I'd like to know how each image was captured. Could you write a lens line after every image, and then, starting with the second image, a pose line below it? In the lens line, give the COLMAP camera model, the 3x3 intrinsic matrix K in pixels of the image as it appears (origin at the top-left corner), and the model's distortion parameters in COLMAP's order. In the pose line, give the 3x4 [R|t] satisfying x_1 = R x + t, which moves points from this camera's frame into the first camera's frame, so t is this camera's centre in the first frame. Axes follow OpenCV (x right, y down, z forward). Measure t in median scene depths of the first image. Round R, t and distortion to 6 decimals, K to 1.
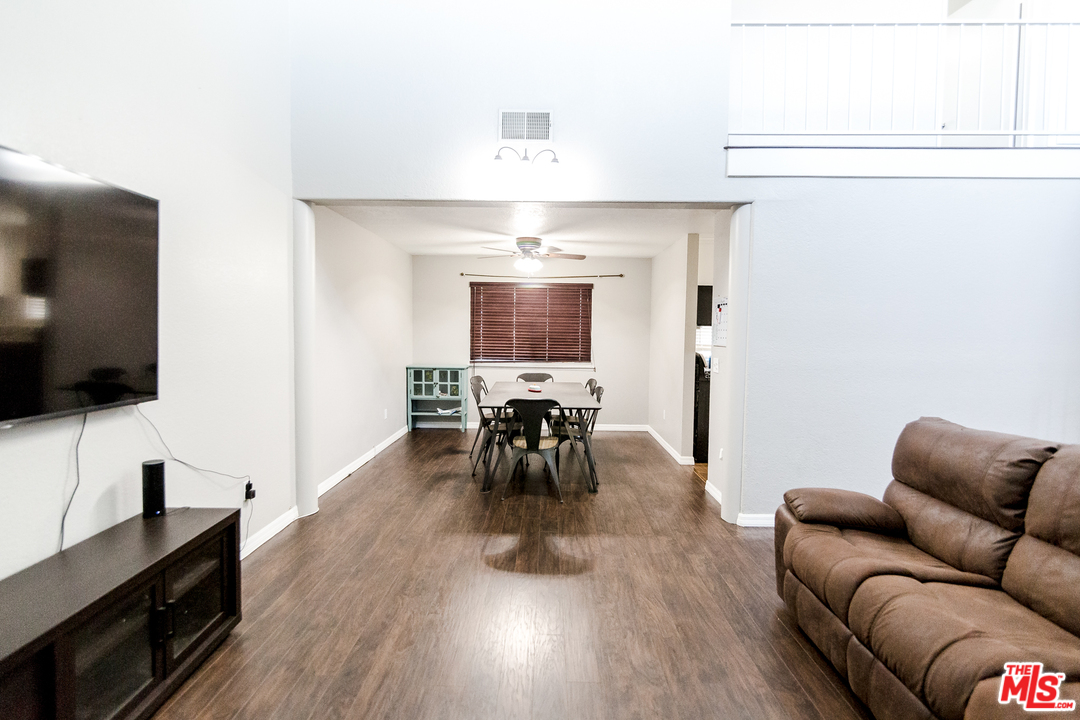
lens RADIAL K [[493.7, 0, 538.1], [0, 493.7, 356.7], [0, 0, 1]] dist [0.047672, 0.000127]
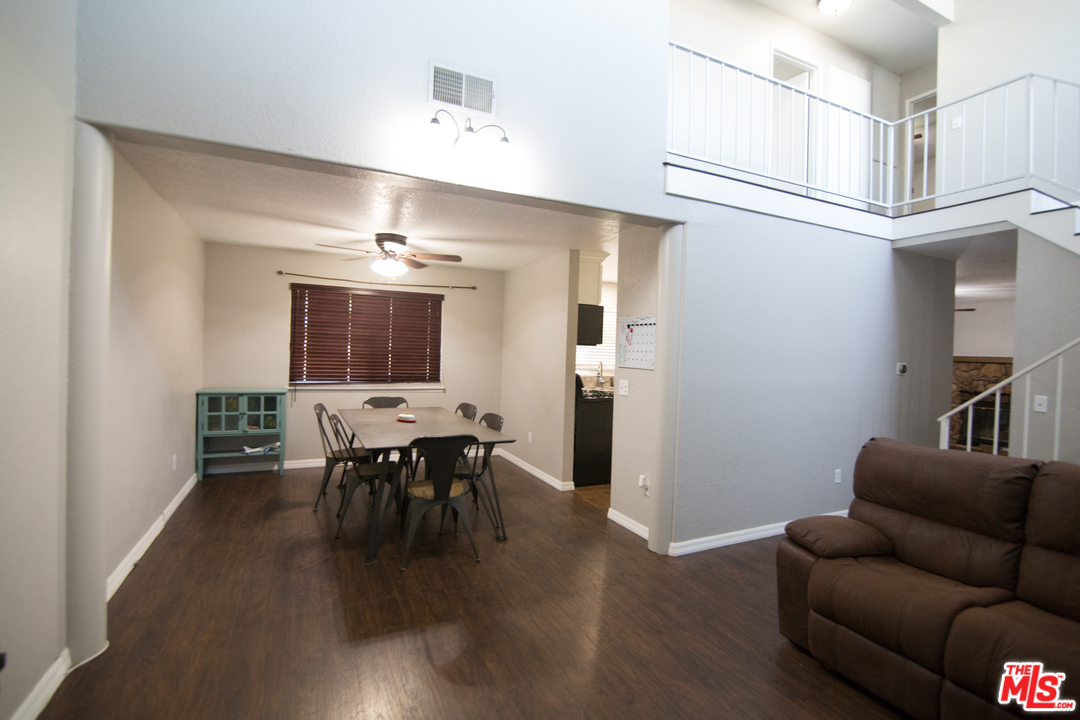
lens RADIAL K [[491.9, 0, 539.6], [0, 491.9, 357.1], [0, 0, 1]] dist [-0.001095, -0.000583]
pose [[0.902058, 0.008586, 0.431529, -0.129333], [0.003924, 0.999598, -0.028092, -0.009967], [-0.431596, 0.027035, 0.901662, 0.134479]]
